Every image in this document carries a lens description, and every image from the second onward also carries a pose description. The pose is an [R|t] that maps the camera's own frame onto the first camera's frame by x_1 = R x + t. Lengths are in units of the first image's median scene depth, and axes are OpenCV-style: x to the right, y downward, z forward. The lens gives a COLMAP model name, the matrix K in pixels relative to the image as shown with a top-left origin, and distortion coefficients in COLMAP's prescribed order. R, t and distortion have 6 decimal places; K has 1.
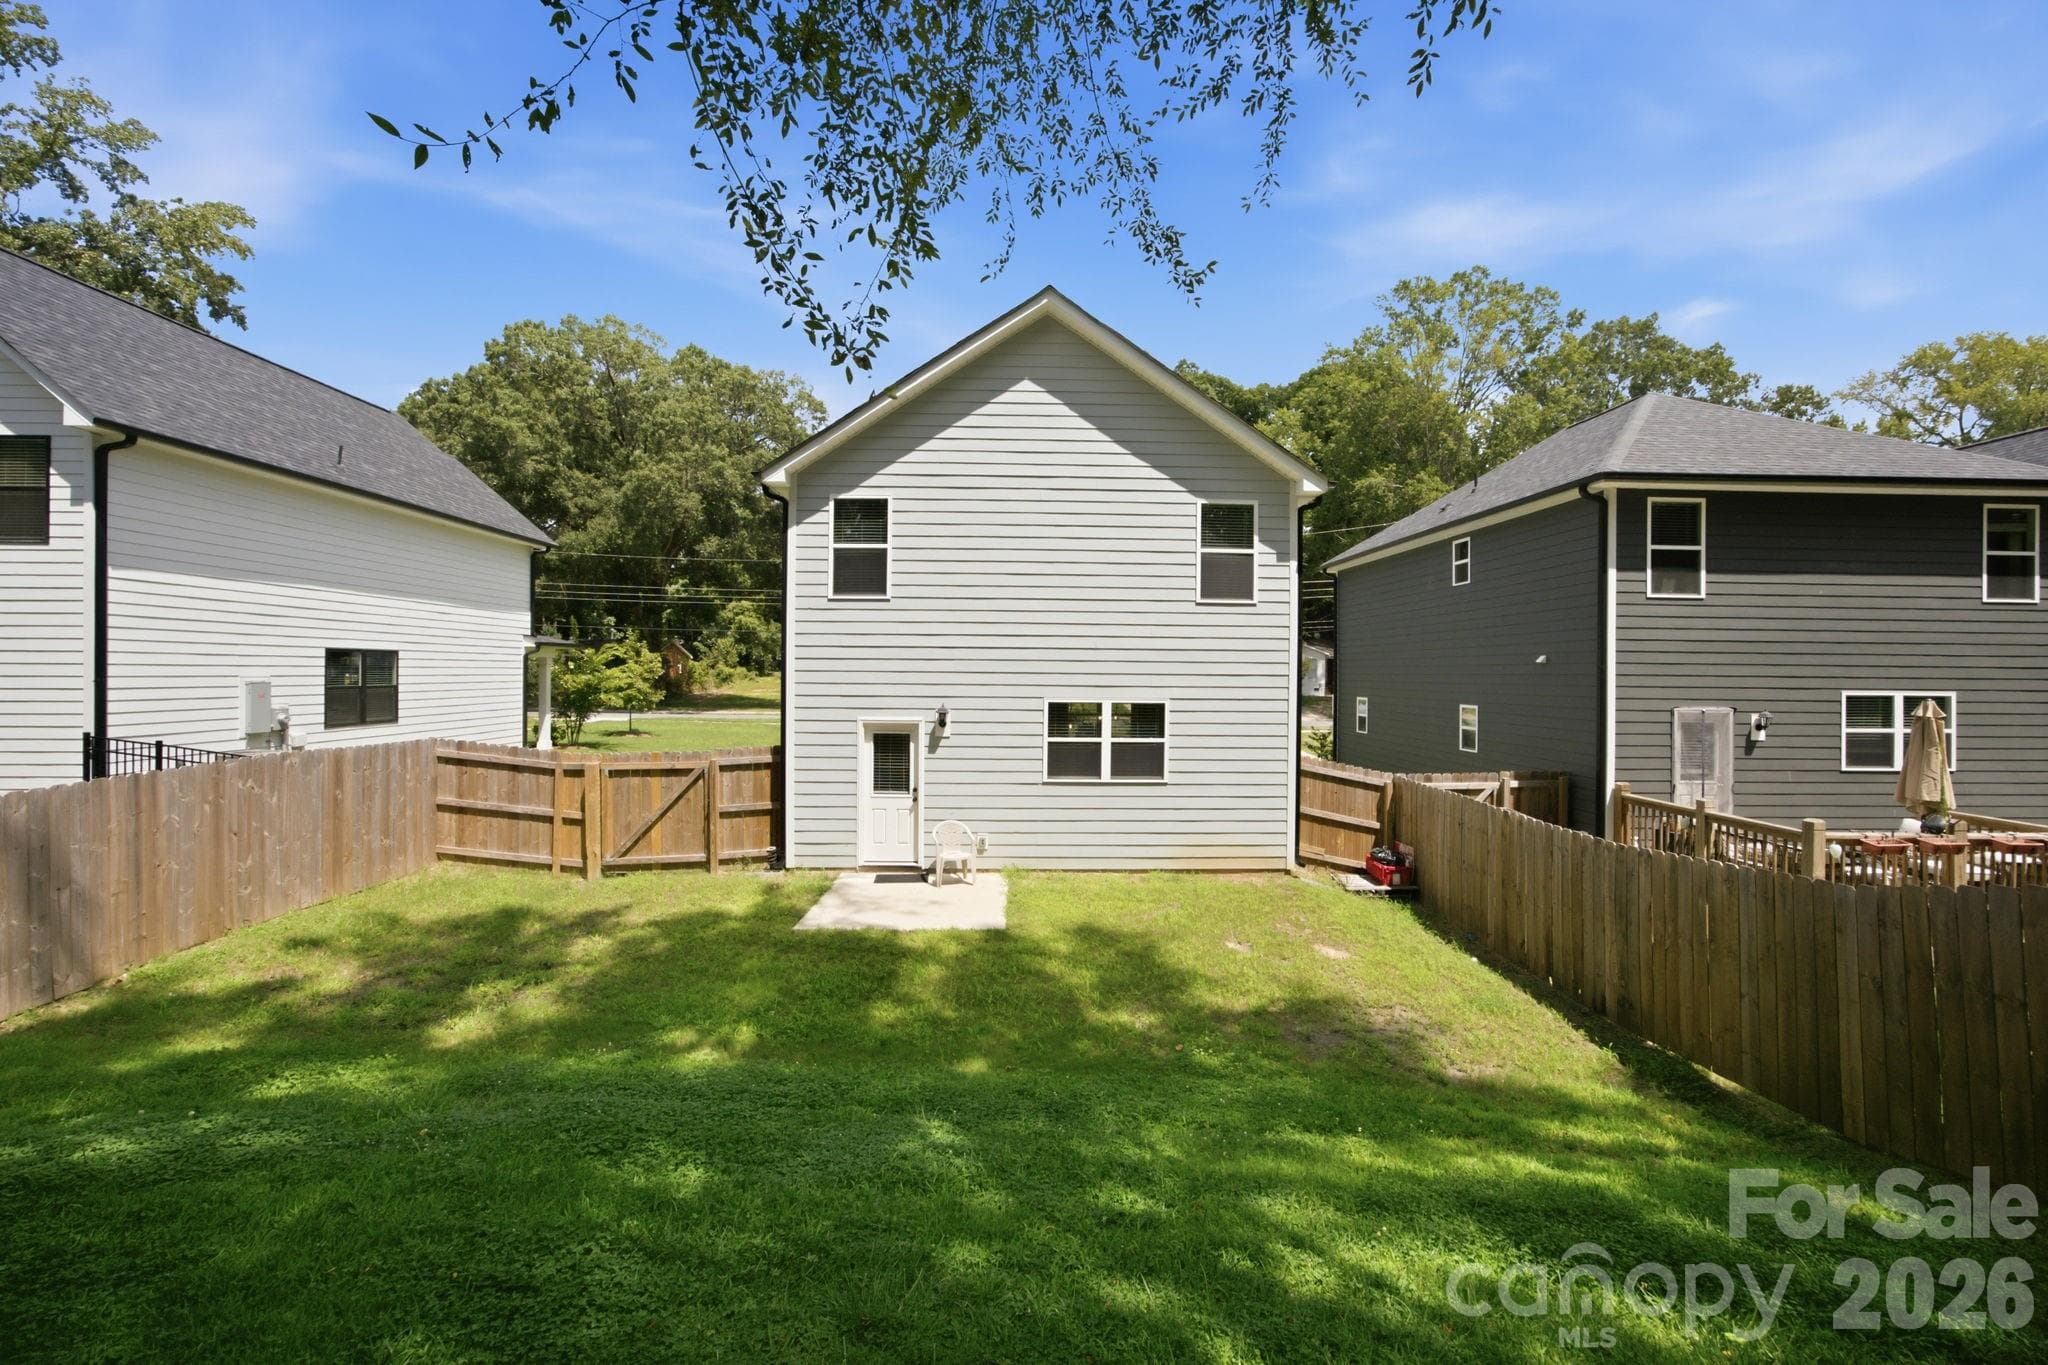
lens RADIAL K [[782.9, 0, 1035.7], [0, 782.9, 675.2], [0, 0, 1]] dist [-0.022198, 0.007456]
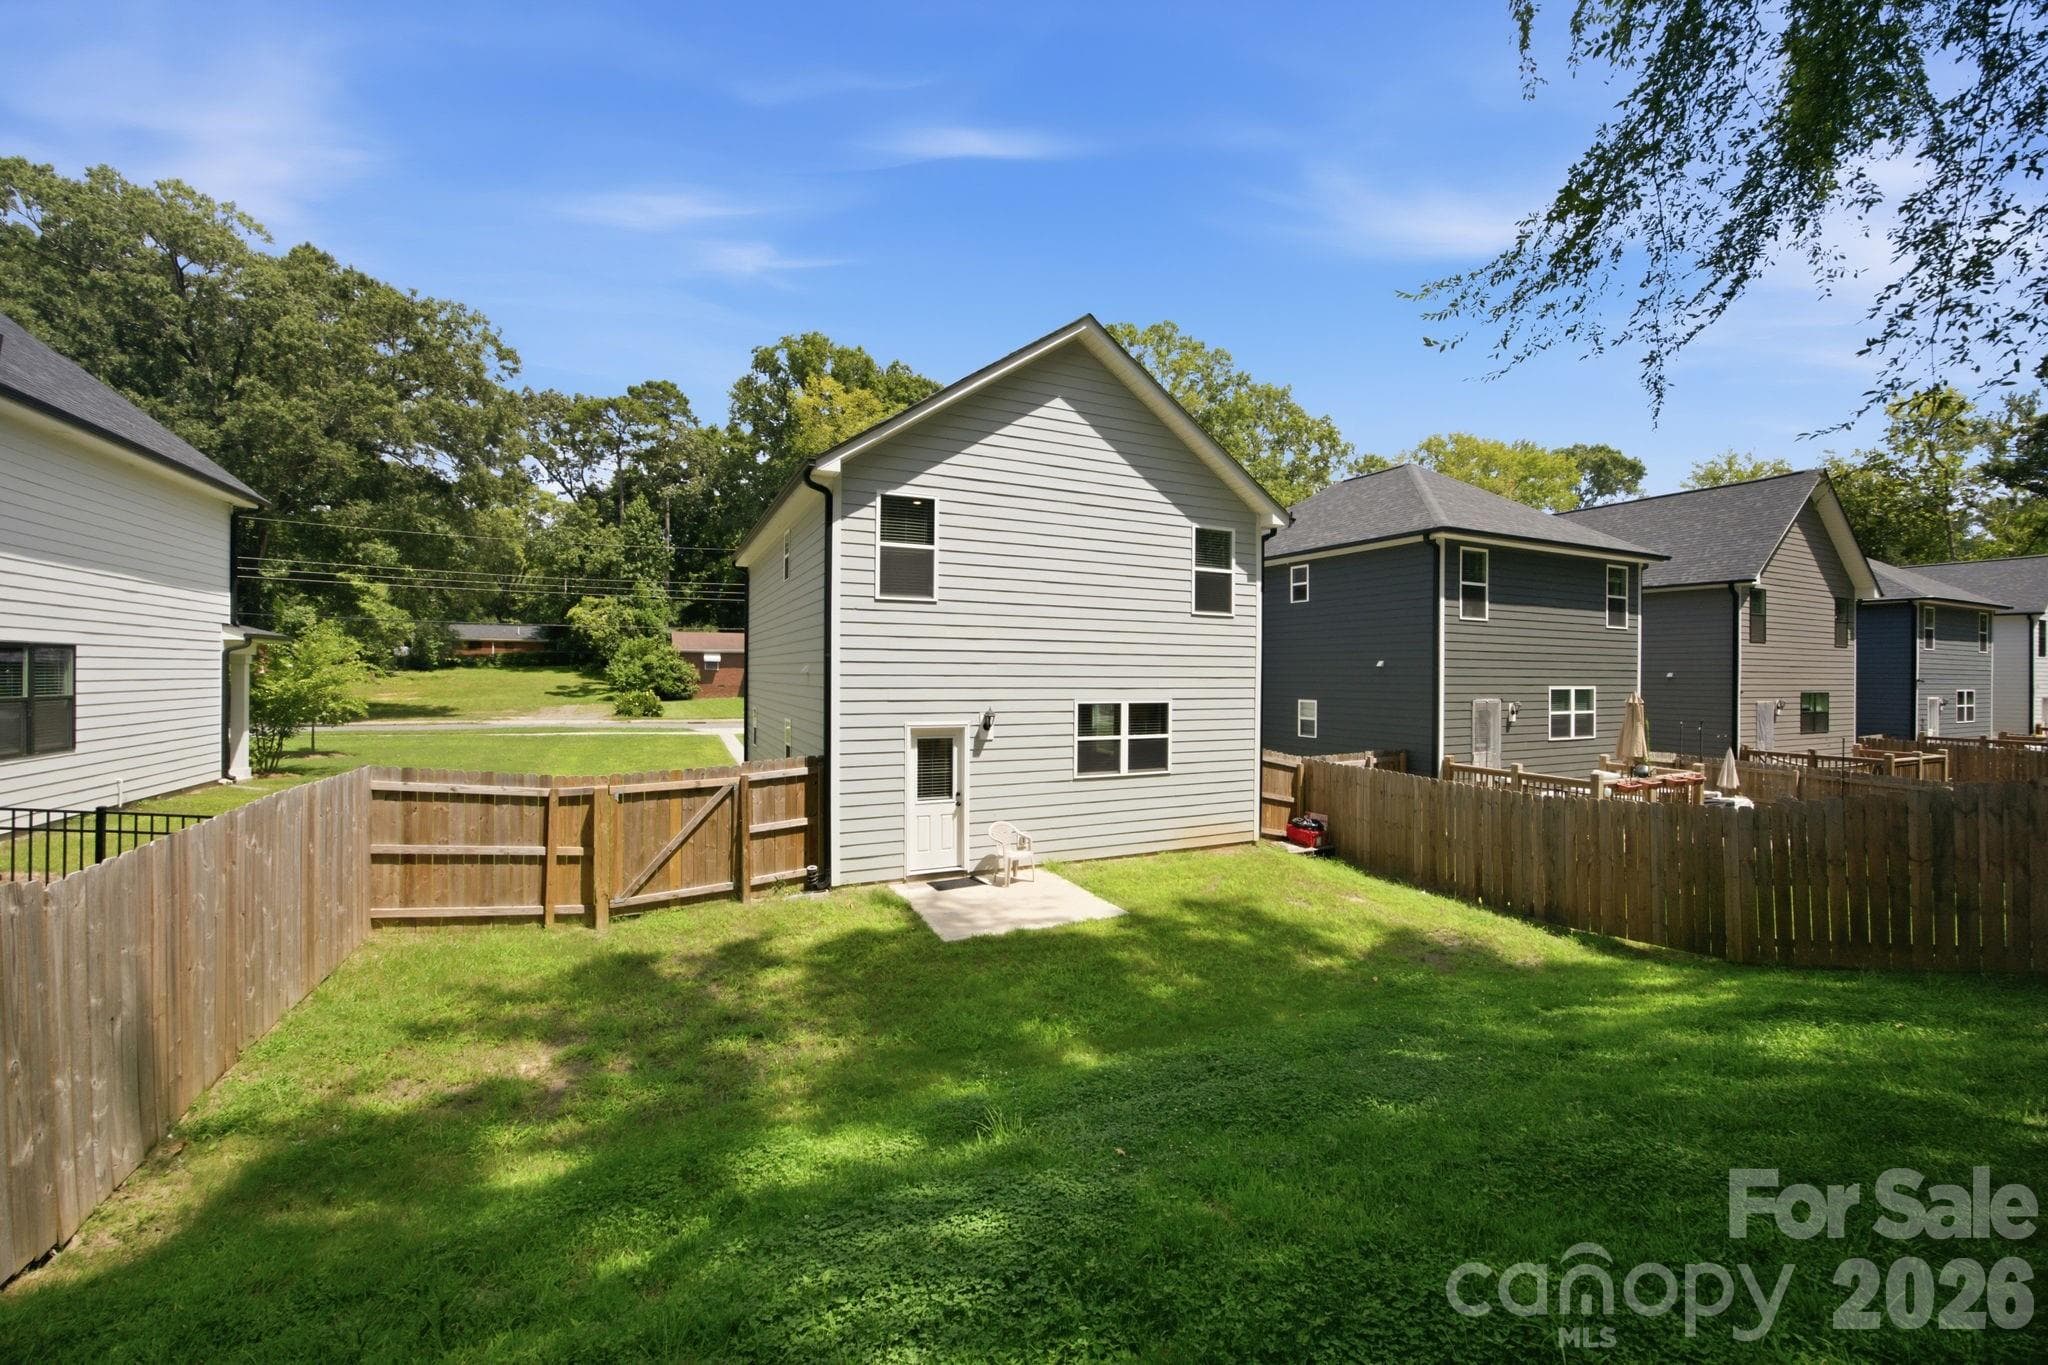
lens RADIAL K [[782.9, 0, 1035.7], [0, 782.9, 675.2], [0, 0, 1]] dist [-0.022198, 0.007456]
pose [[0.912989, -0.003149, 0.407972, -0.470653], [0.002015, 0.999993, 0.003209, -0.007857], [-0.407979, -0.002108, 0.912989, 0.050621]]
